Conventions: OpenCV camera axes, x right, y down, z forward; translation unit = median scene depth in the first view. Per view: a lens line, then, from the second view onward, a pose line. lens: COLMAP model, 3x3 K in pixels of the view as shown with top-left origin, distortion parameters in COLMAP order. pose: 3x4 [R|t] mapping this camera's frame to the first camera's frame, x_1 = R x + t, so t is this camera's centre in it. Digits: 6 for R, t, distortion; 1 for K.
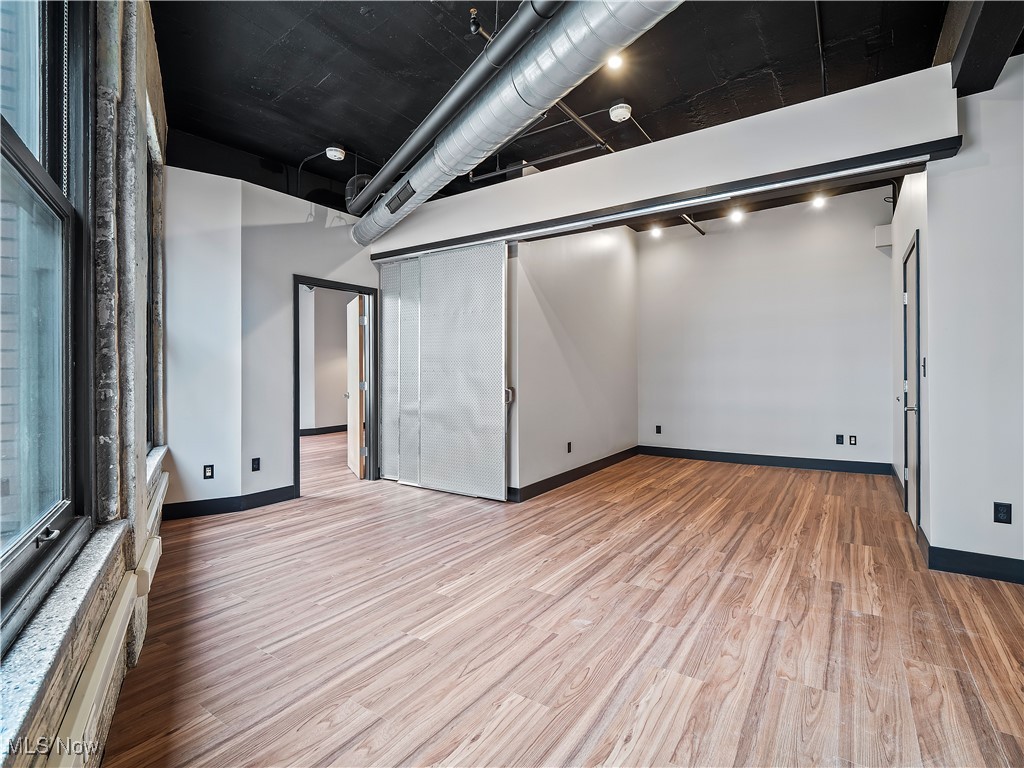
lens RADIAL K [[496.5, 0, 510.6], [0, 496.5, 373.5], [0, 0, 1]] dist [-0.002909, -0.001676]
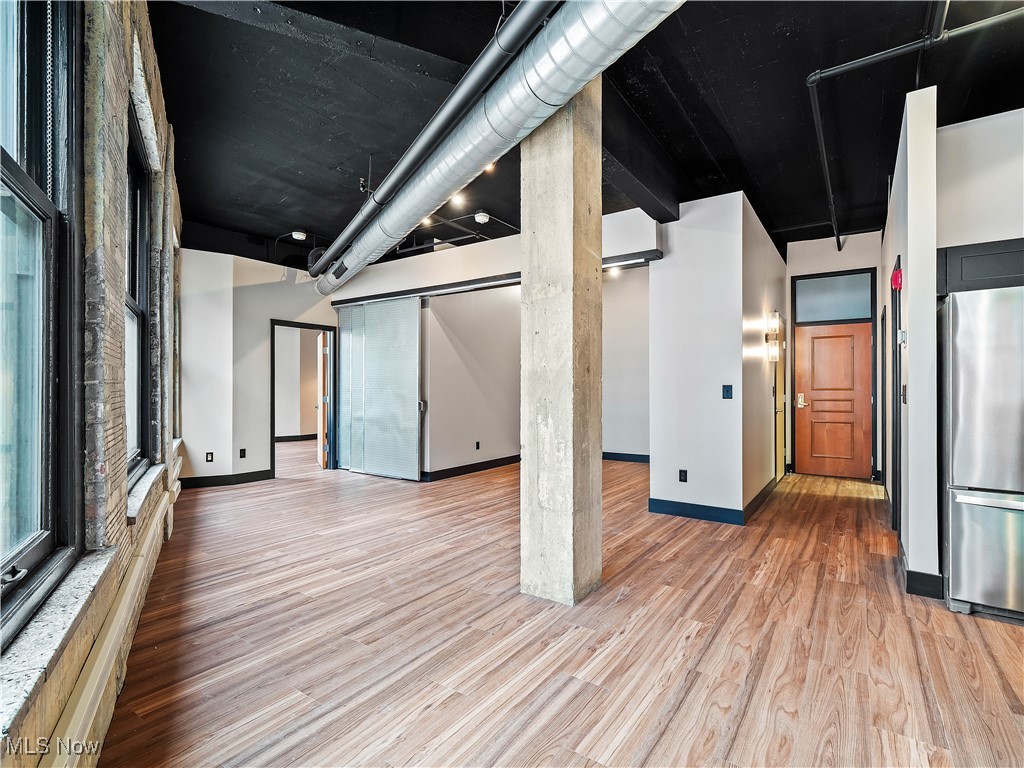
lens RADIAL K [[496.5, 0, 513.3], [0, 496.5, 392.1], [0, 0, 1]] dist [-0.002909, -0.001676]
pose [[0.999970, 0.004680, -0.006109, 0.289374], [-0.004664, 0.999986, 0.002605, -0.000435], [0.006121, -0.002577, 0.999978, -0.447178]]
